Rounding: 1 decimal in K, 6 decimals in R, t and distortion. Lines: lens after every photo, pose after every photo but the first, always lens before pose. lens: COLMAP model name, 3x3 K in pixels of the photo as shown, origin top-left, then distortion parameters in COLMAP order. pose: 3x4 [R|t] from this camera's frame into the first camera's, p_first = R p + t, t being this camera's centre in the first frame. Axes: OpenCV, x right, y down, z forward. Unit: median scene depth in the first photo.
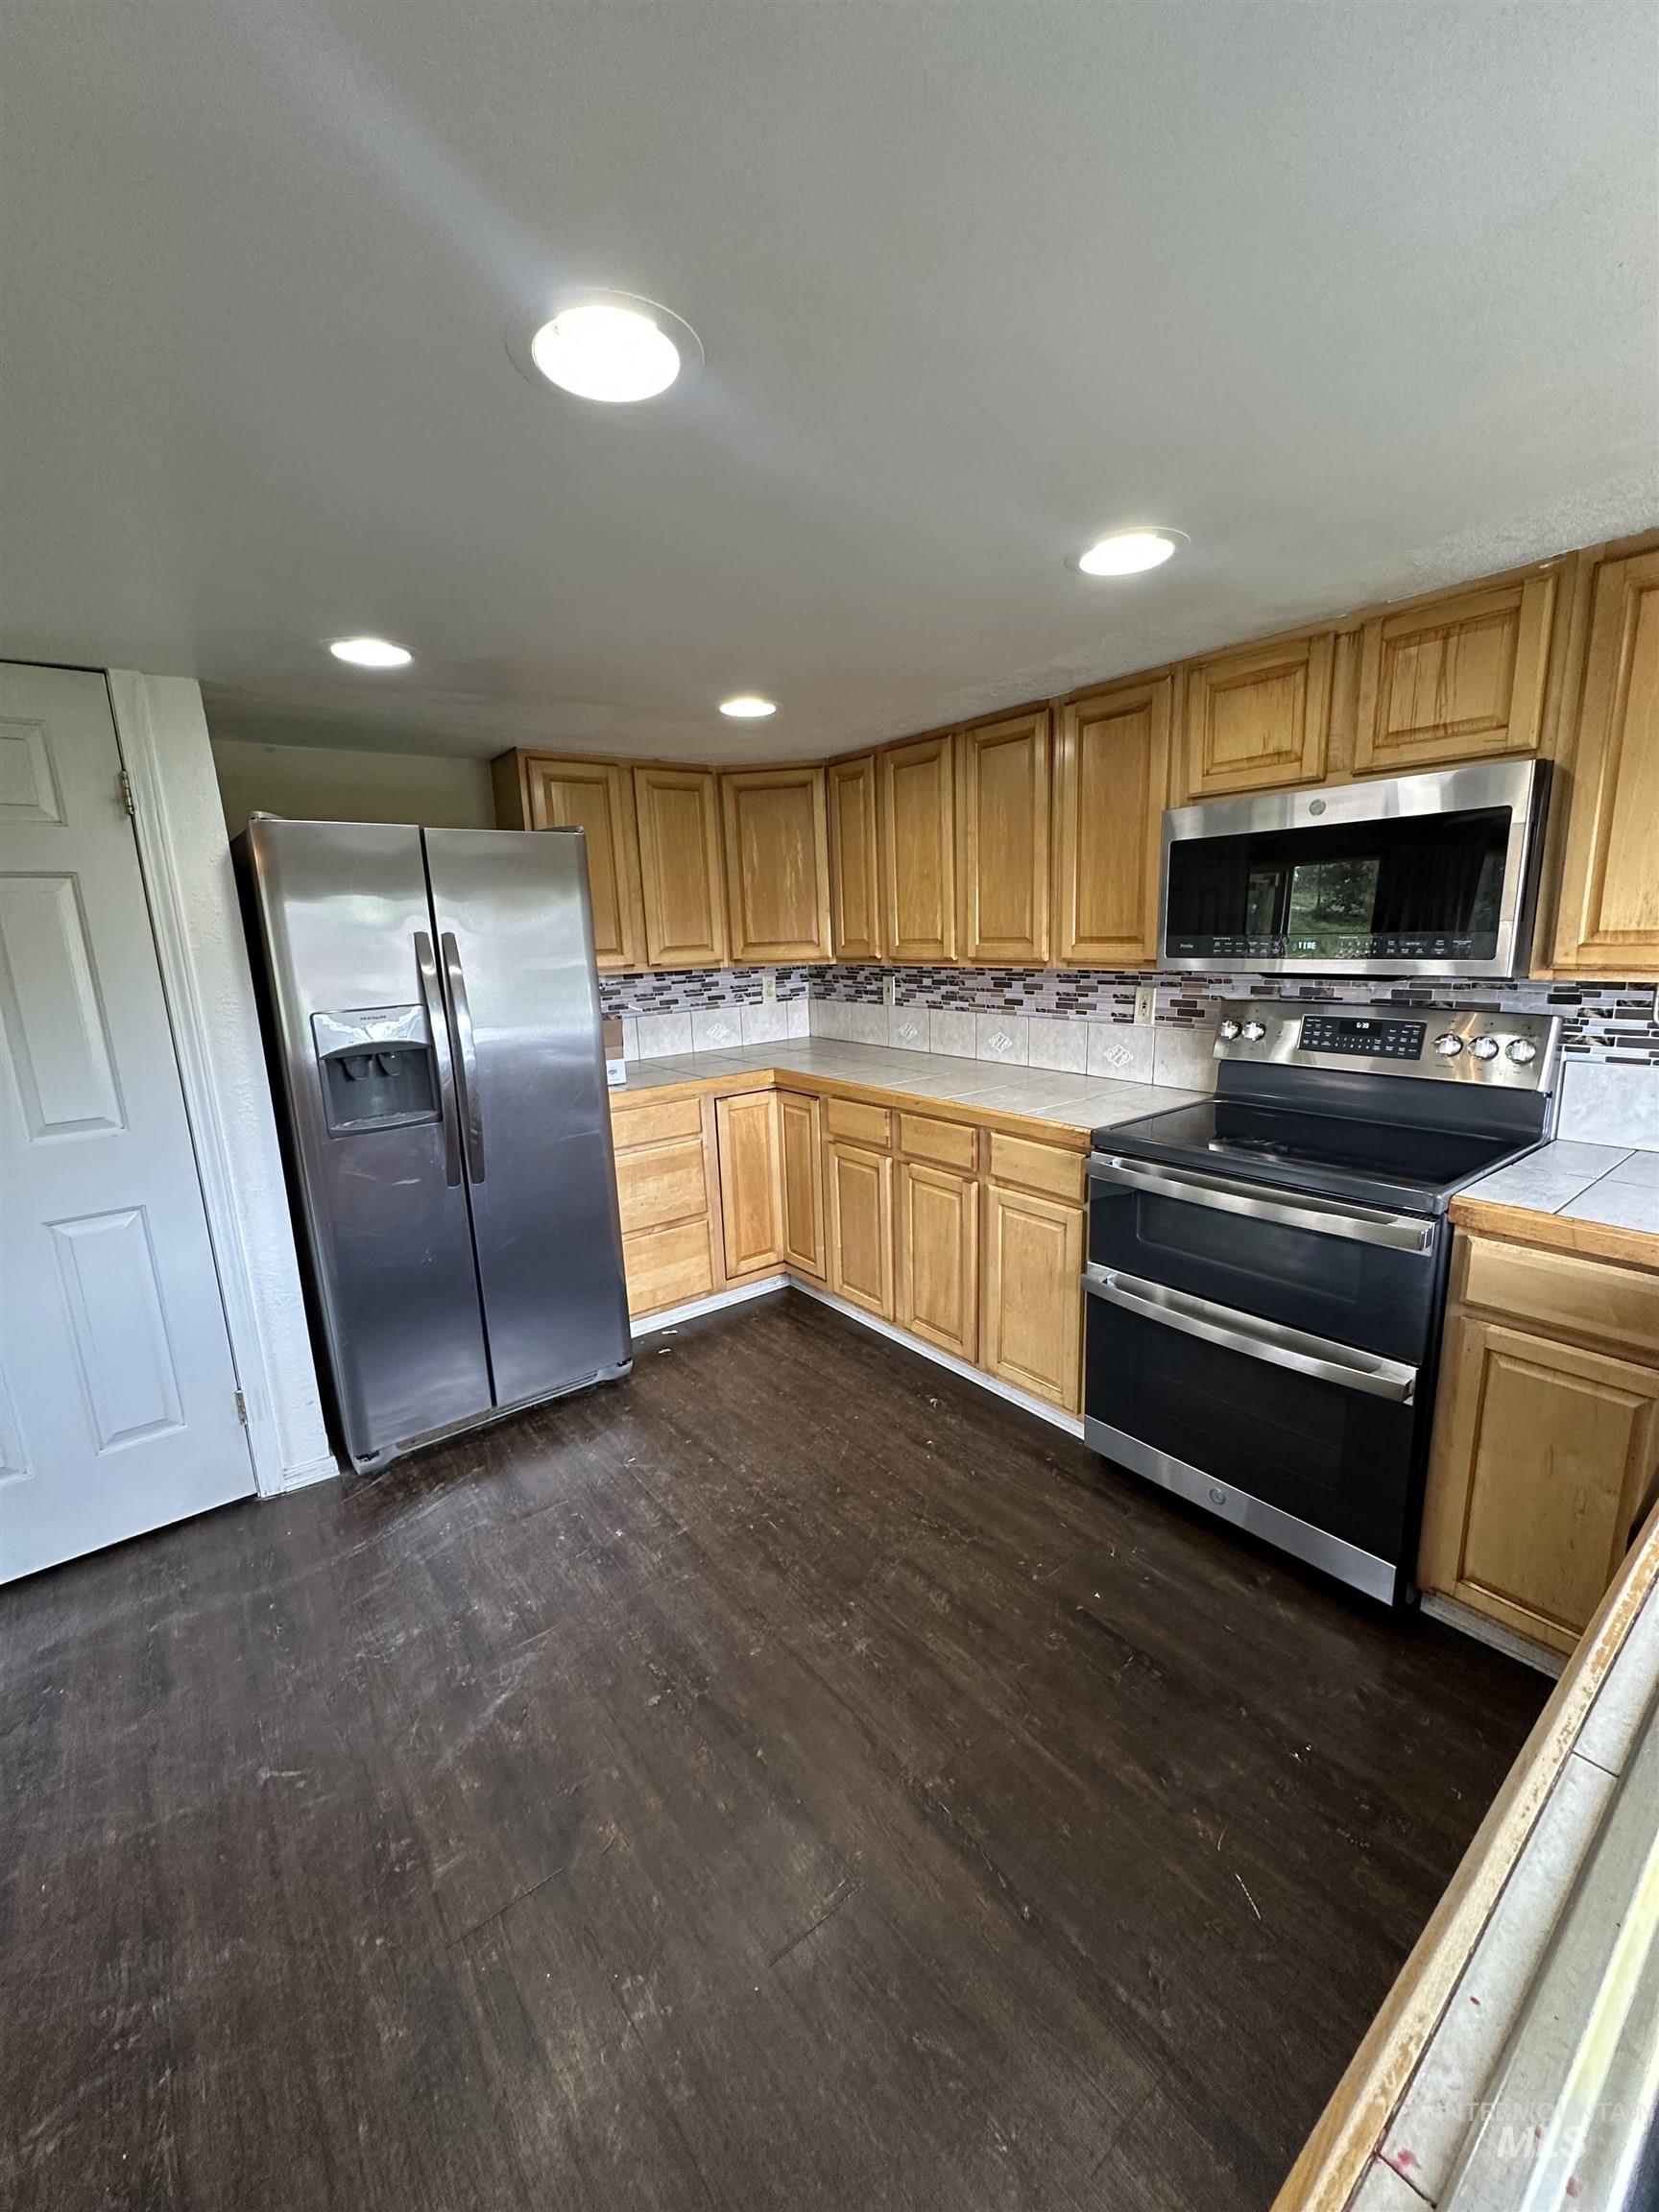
lens RADIAL K [[882.8, 0, 828.0], [0, 882.8, 1107.6], [0, 0, 1]] dist [-0.005386, 0.002061]
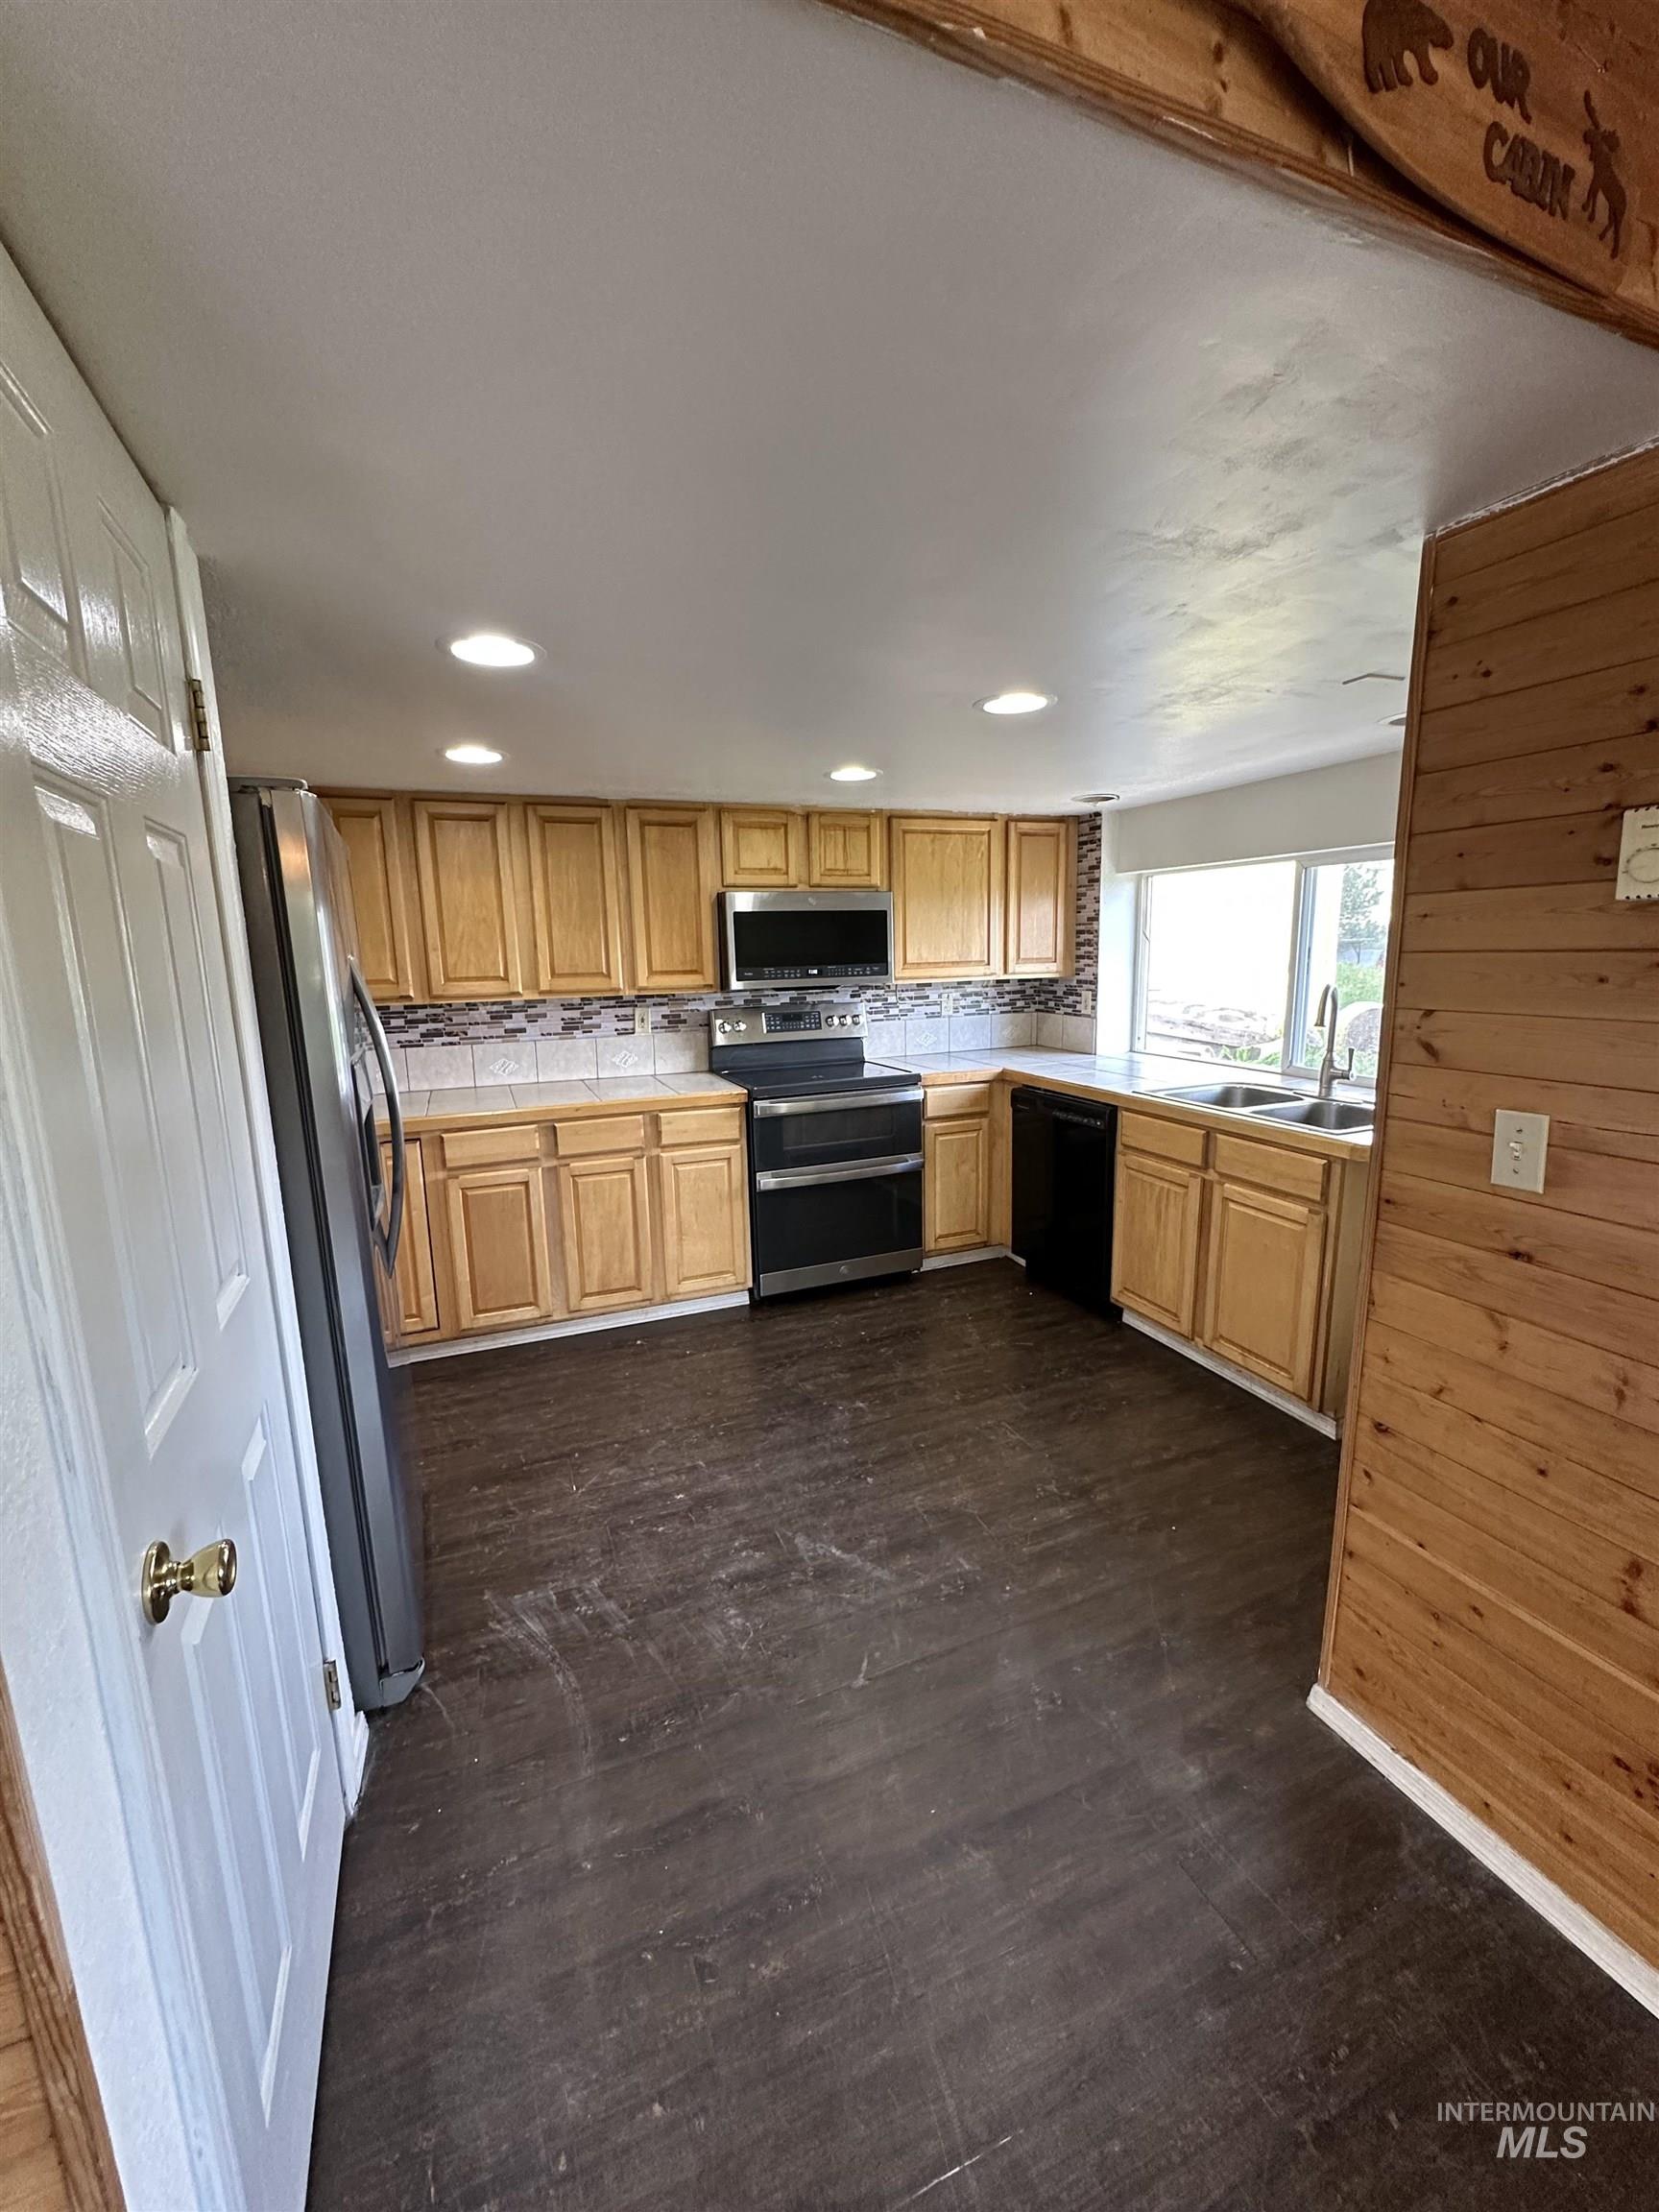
lens RADIAL K [[882.8, 0, 828.7], [0, 882.8, 1110.2], [0, 0, 1]] dist [-0.005386, 0.002061]
pose [[0.259660, -0.145758, 0.954637, -1.167960], [0.210379, 0.973339, 0.091391, -0.051859], [-0.942506, 0.177105, 0.283402, 0.419948]]
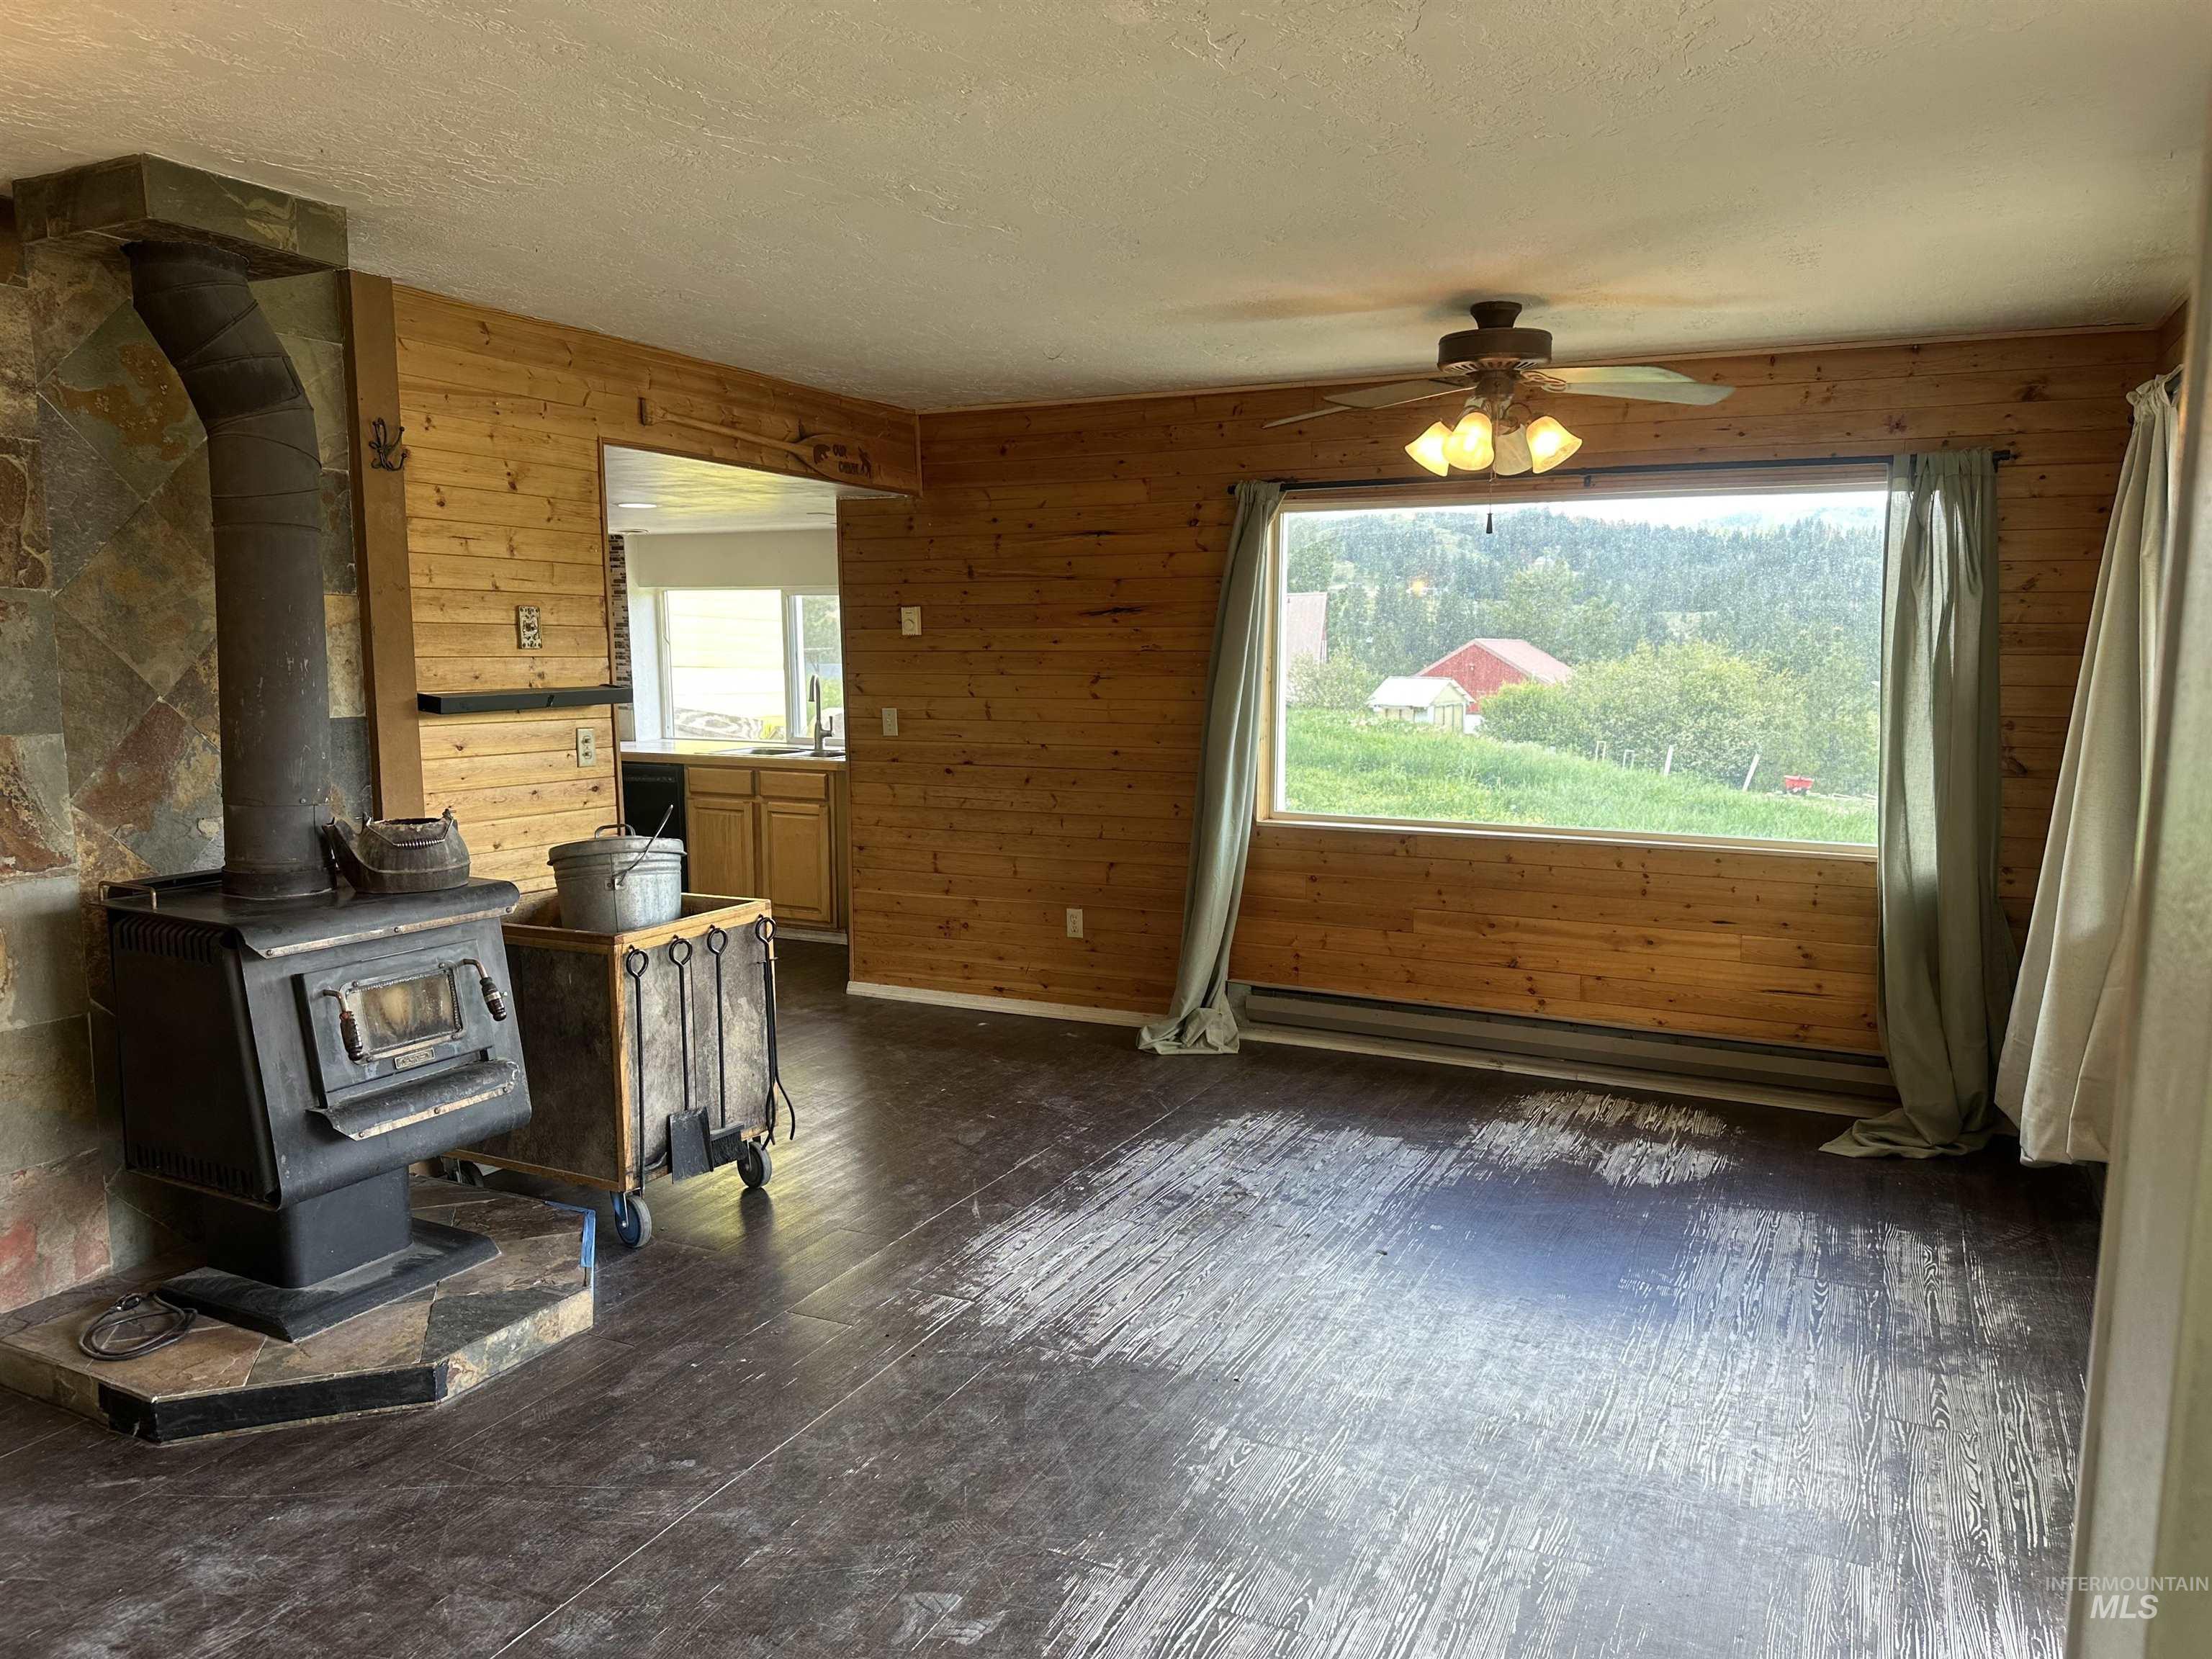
lens RADIAL K [[1546.5, 0, 1105.0], [0, 1546.5, 854.0], [0, 0, 1]] dist [0.088925, -0.108895]
pose [[-0.441157, -0.084335, 0.893458, -3.255133], [0.204624, 0.959897, 0.191642, -0.109205], [-0.873790, 0.267367, -0.406209, 1.041863]]
